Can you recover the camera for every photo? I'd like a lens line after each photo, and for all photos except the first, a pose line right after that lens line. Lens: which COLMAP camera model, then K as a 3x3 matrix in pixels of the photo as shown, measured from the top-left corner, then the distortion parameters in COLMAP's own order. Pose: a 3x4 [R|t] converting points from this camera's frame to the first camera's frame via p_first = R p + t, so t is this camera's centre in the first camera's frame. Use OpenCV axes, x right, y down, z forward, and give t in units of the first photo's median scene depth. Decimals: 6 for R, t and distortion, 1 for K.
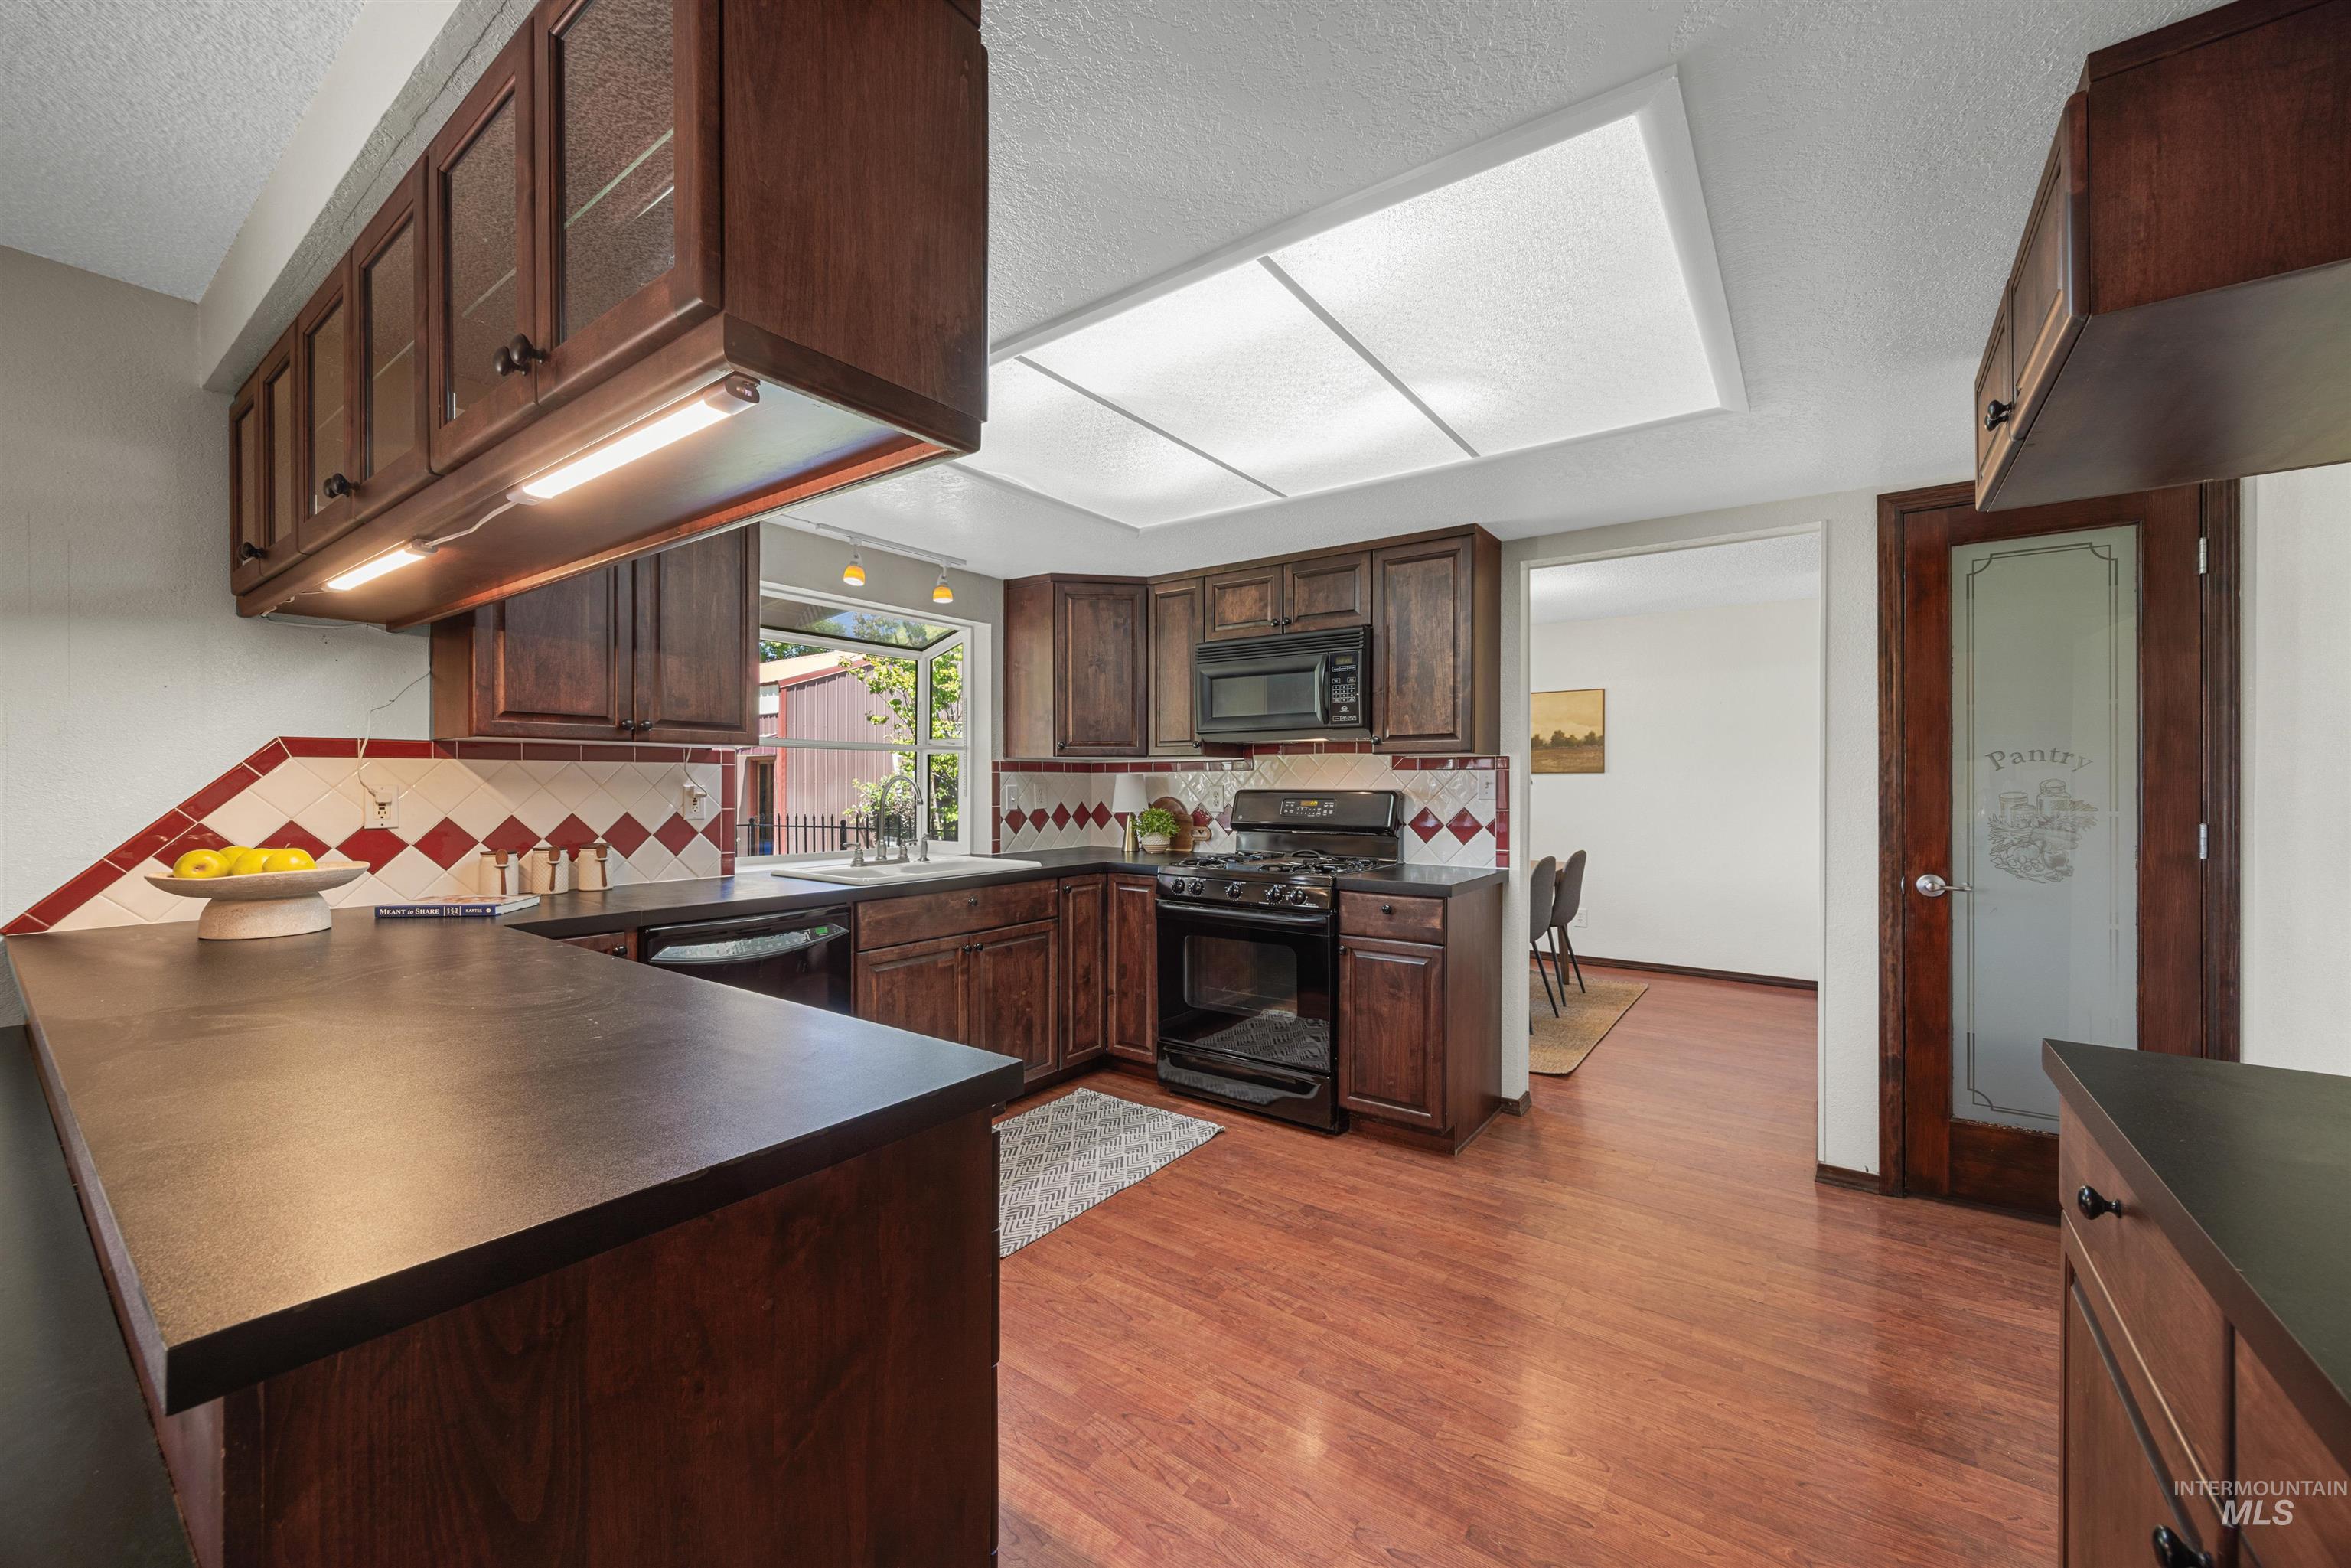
lens RADIAL K [[904.1, 0, 1160.1], [0, 904.1, 787.4], [0, 0, 1]] dist [0.001812, -0.000349]
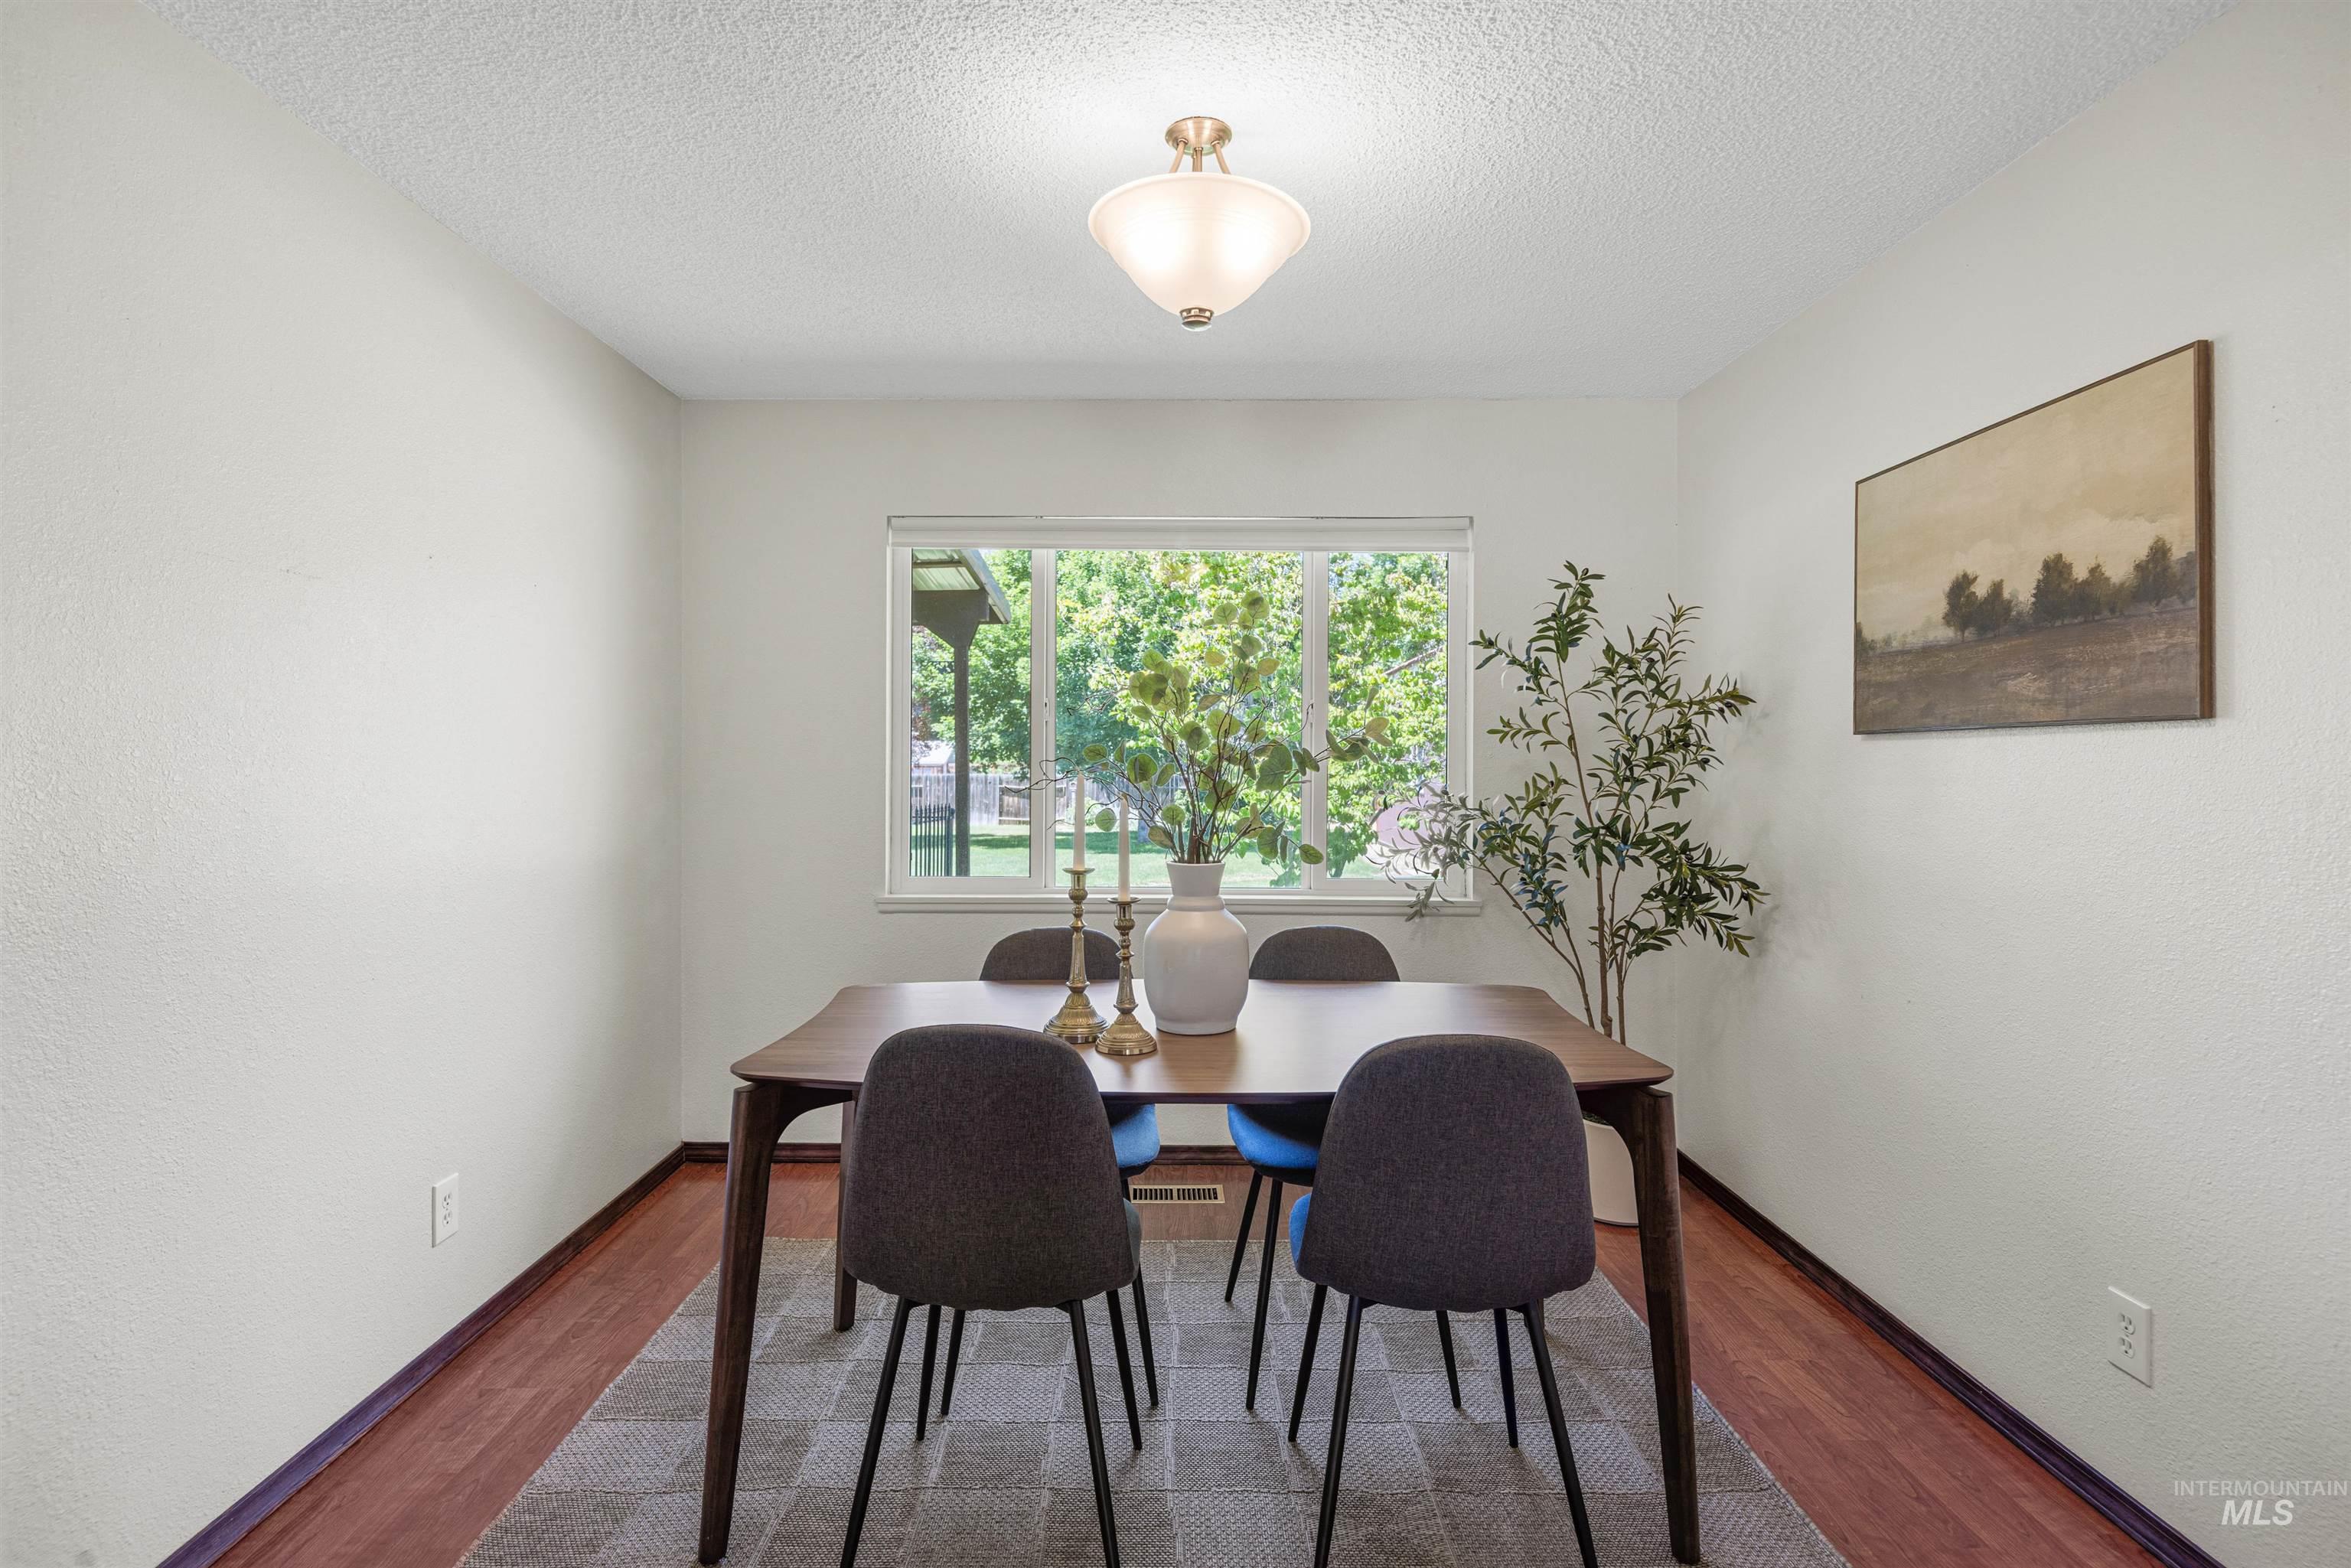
lens RADIAL K [[1170.3, 0, 1175.3], [0, 1170.3, 765.6], [0, 0, 1]] dist [-0.001813, -0.000039]
pose [[0.606709, -0.002396, -0.794920, 1.013383], [-0.002271, 0.999986, -0.004747, -0.005370], [0.794921, 0.004685, 0.606695, 1.131645]]
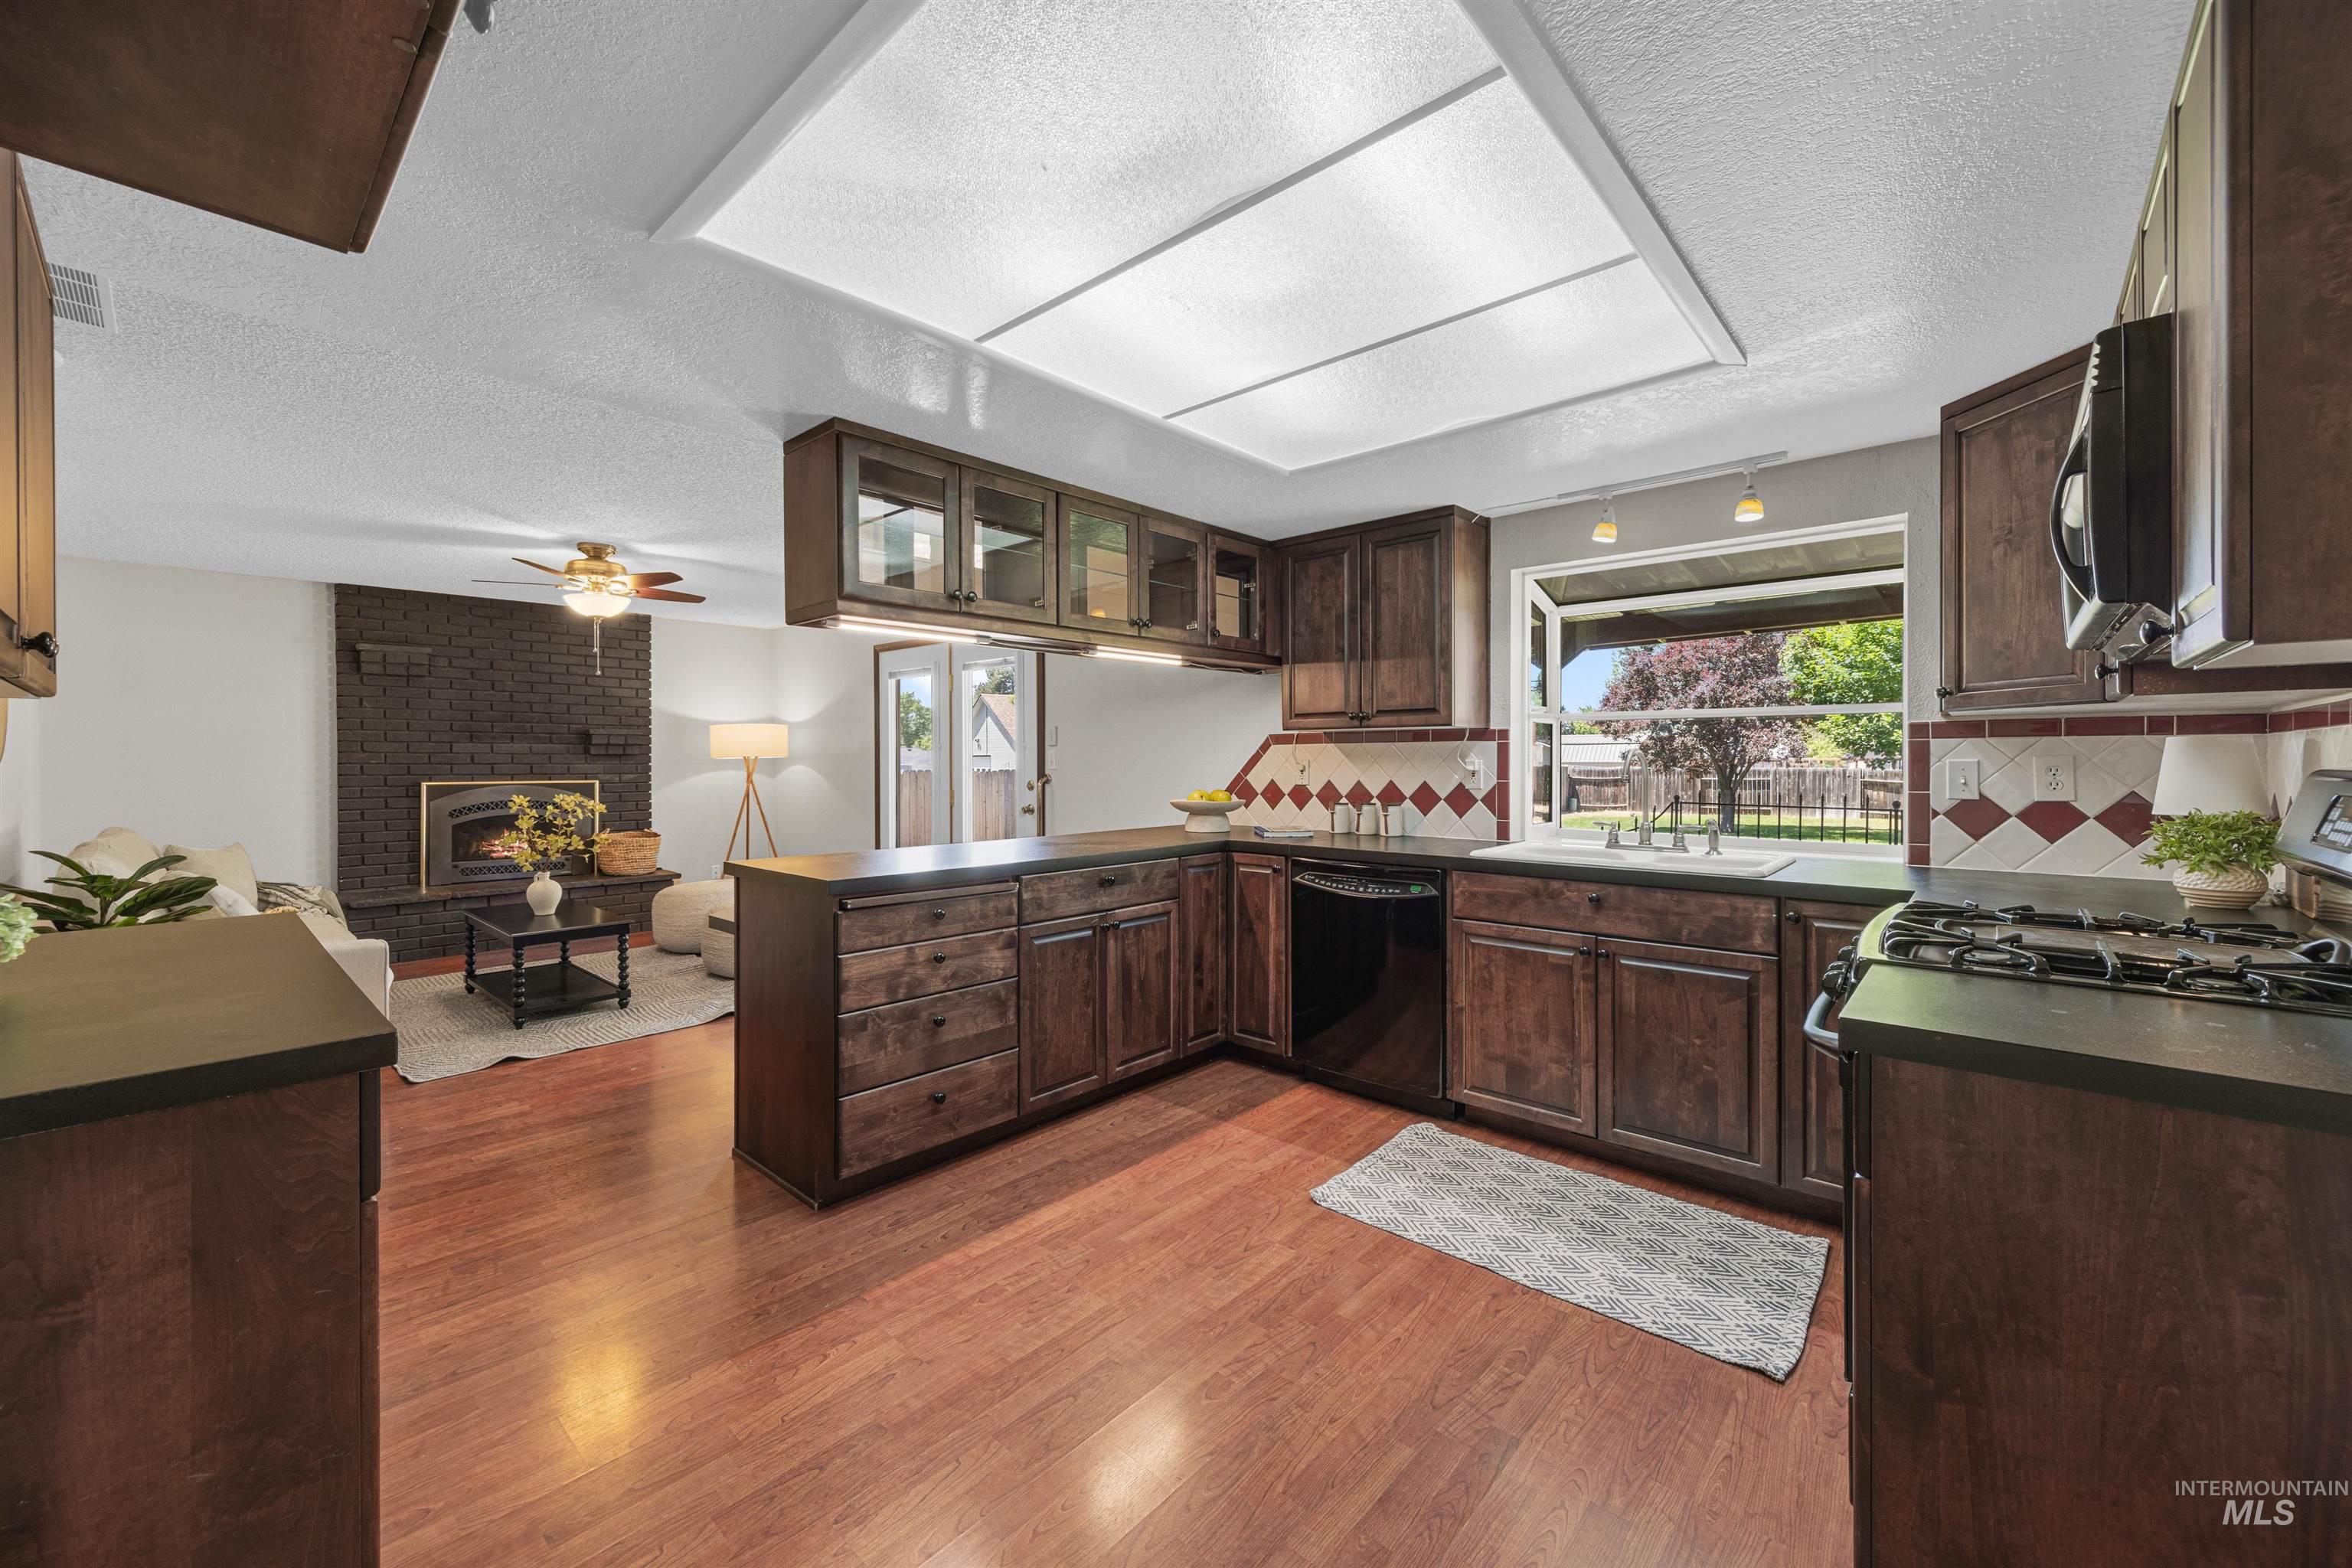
lens RADIAL K [[904.5, 0, 1172.5], [0, 904.5, 769.0], [0, 0, 1]] dist [0.001812, -0.000349]
pose [[-0.096981, 0.006951, -0.995262, 0.627145], [-0.004867, 0.999960, 0.007458, 0.002066], [0.995274, 0.005568, -0.096943, 0.650944]]
